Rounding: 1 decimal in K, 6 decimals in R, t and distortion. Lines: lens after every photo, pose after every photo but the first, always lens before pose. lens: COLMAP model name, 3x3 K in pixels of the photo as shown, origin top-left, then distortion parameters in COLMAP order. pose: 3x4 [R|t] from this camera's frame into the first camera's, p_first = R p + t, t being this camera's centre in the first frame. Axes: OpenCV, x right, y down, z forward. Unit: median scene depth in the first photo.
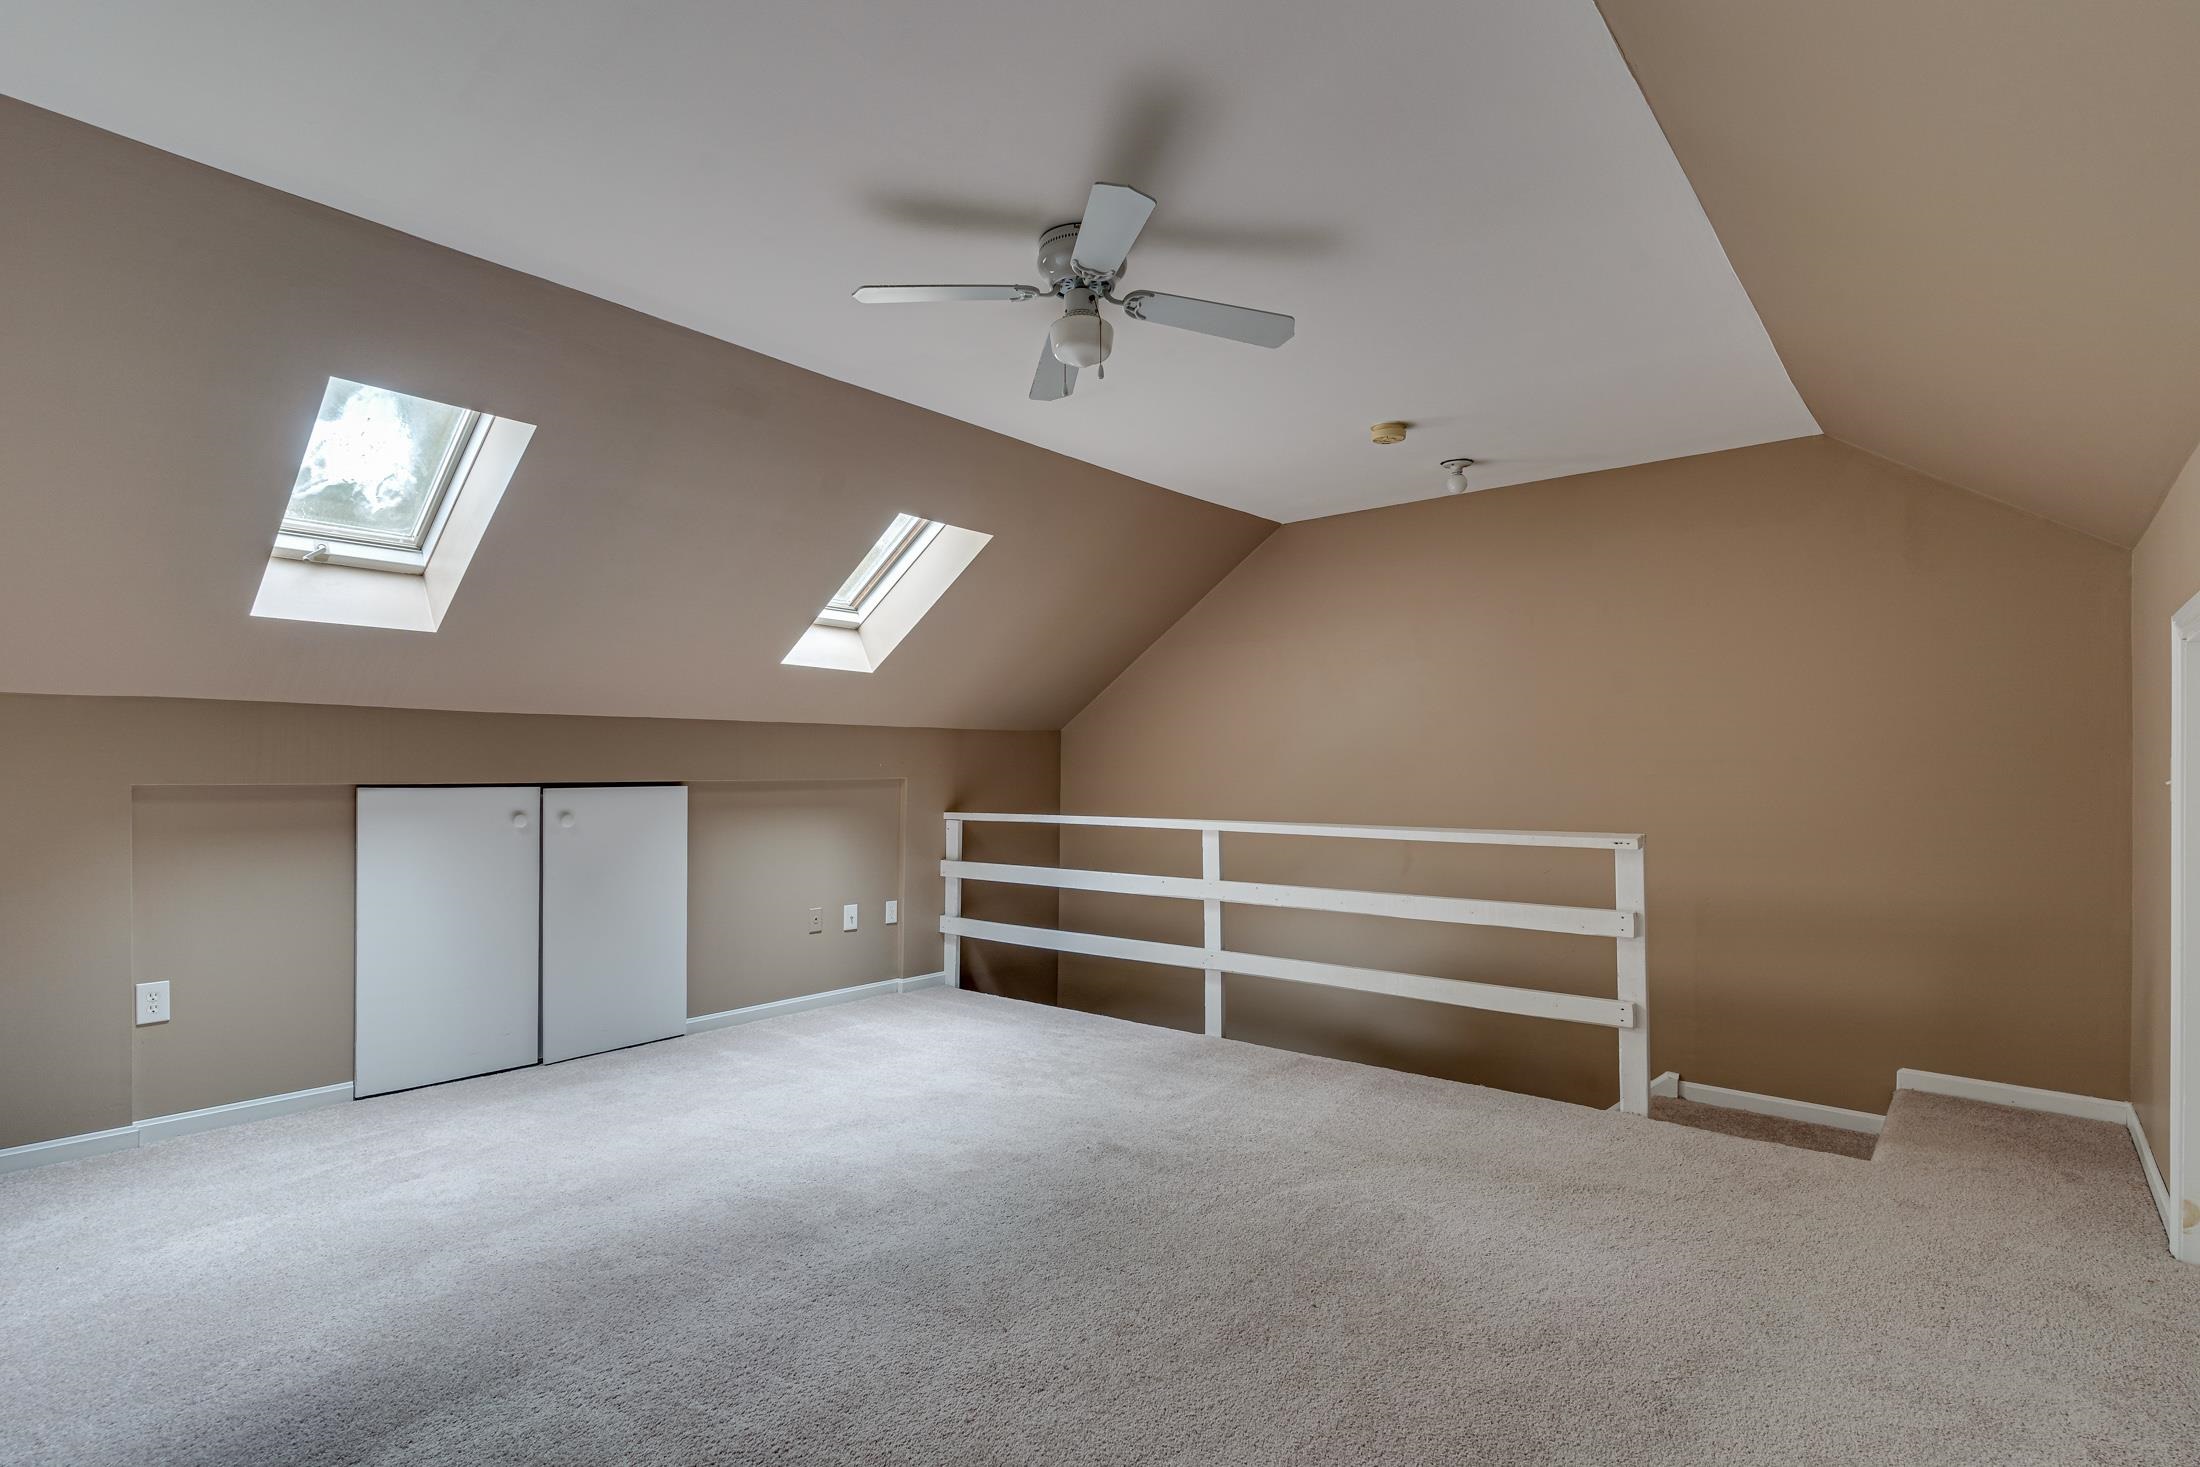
lens RADIAL K [[1055.7, 0, 1099.4], [0, 1055.7, 763.4], [0, 0, 1]] dist [-0.001214, -0.000454]
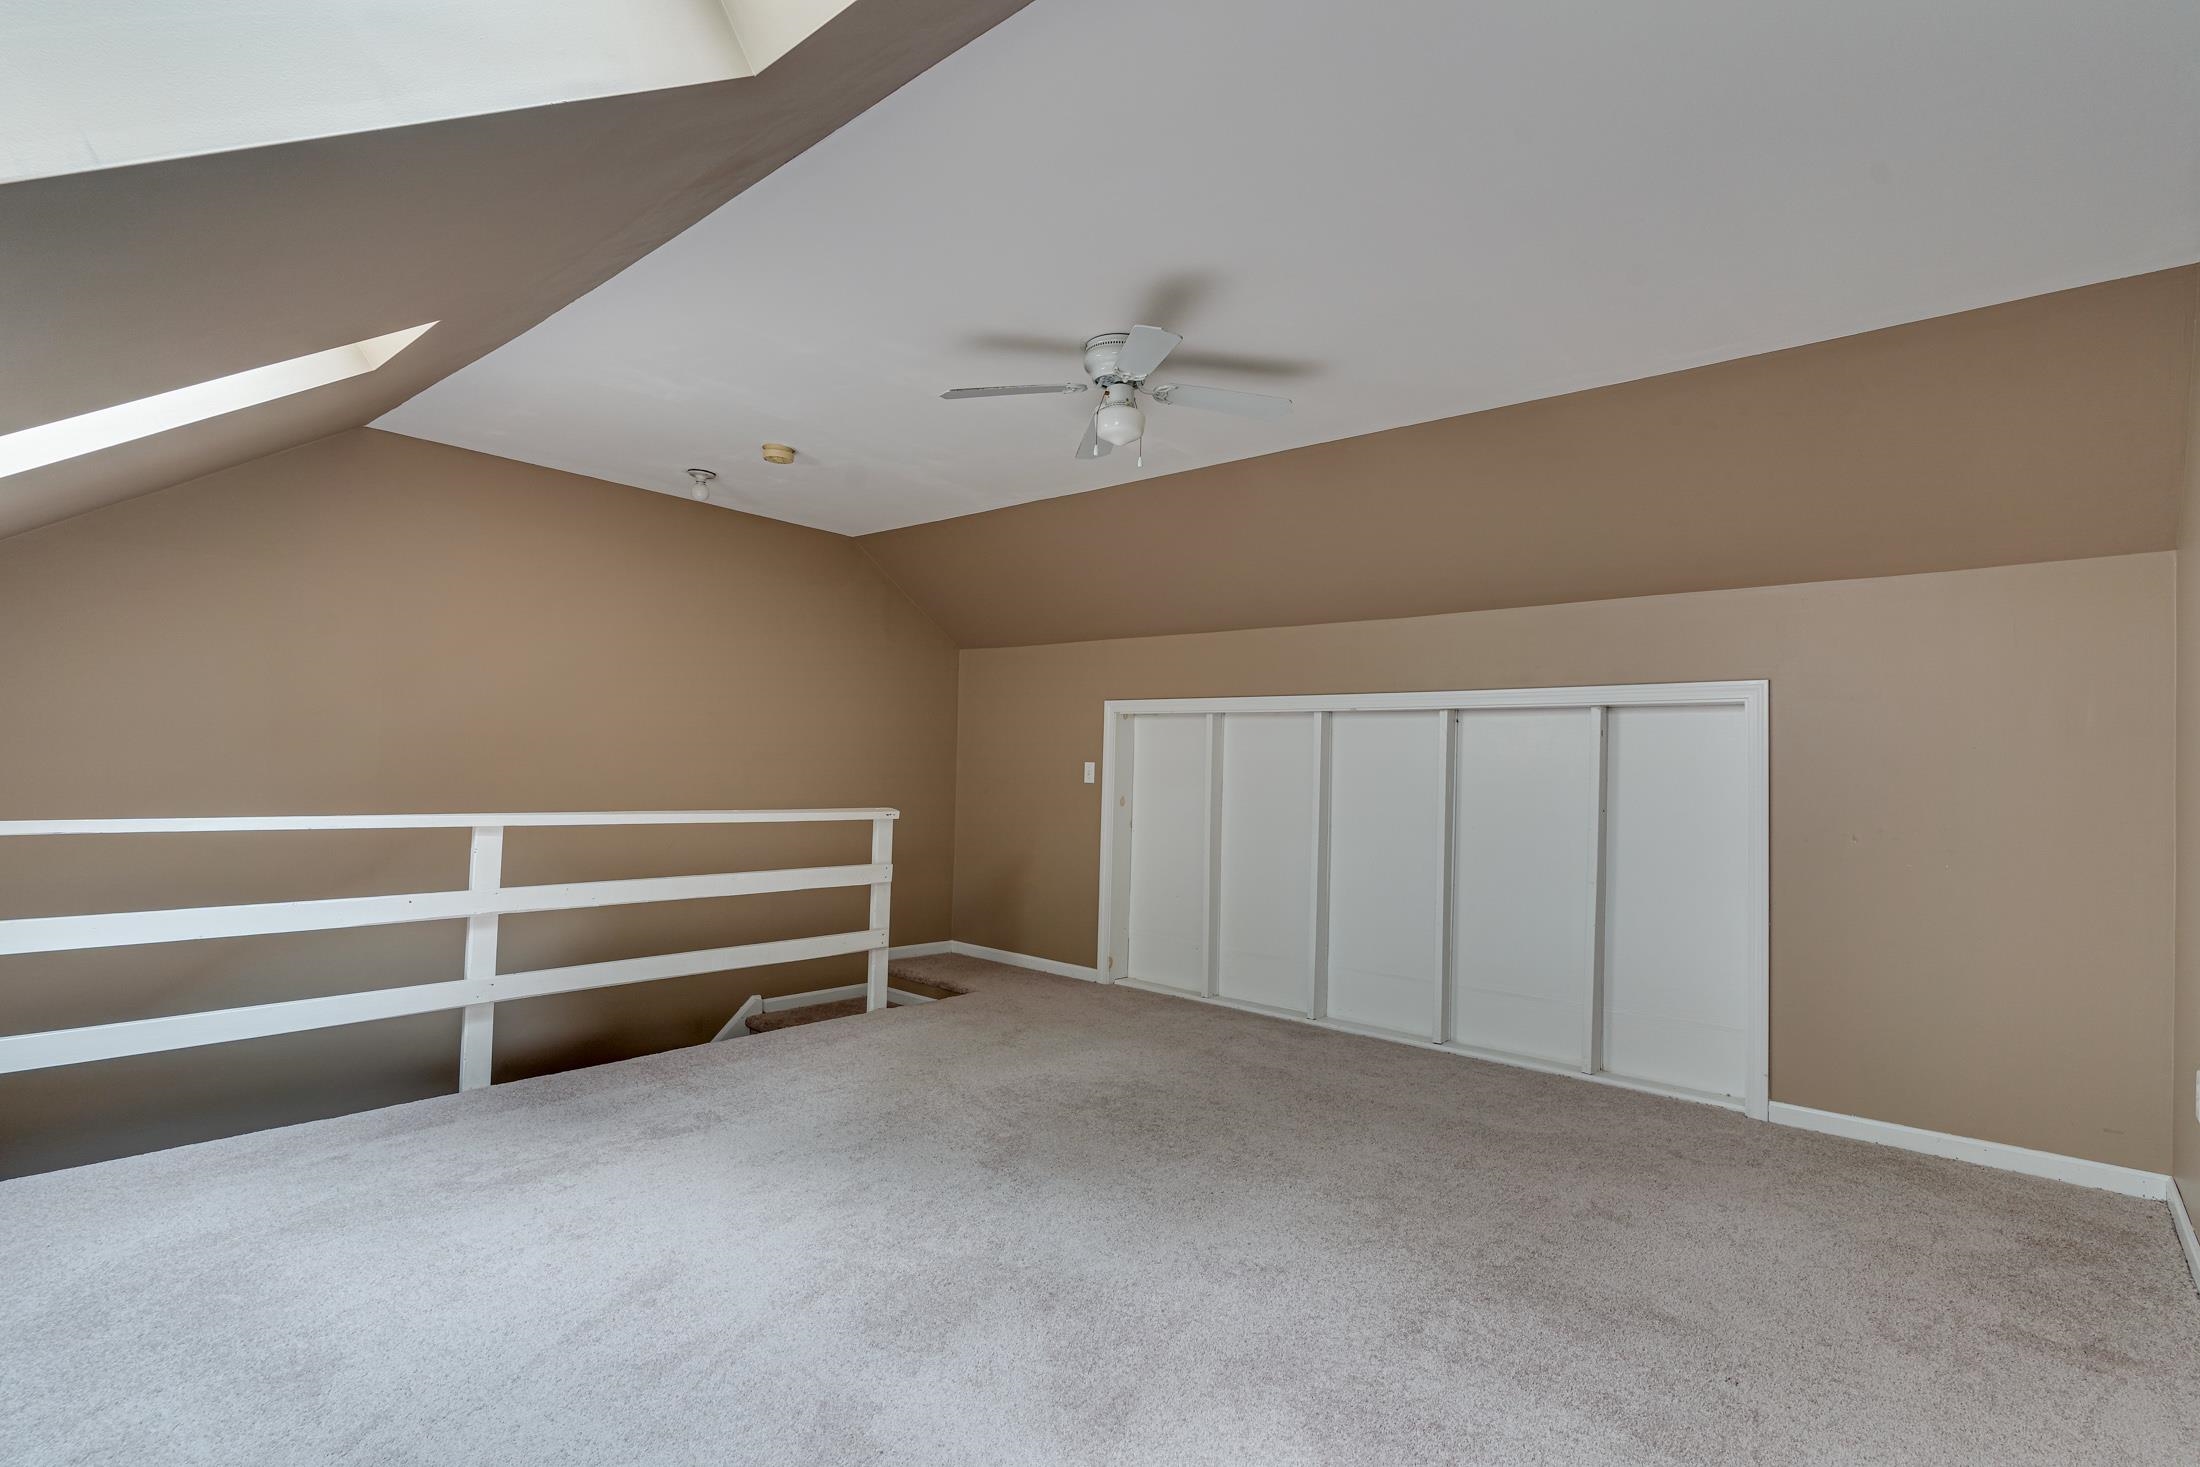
lens RADIAL K [[1041.5, 0, 1098.2], [0, 1041.5, 737.4], [0, 0, 1]] dist [0.001578, -0.000367]
pose [[0.001240, 0.030275, 0.999541, -0.686490], [-0.039610, 0.998759, -0.030202, 0.002337], [-0.999214, -0.039554, 0.002438, 0.555721]]
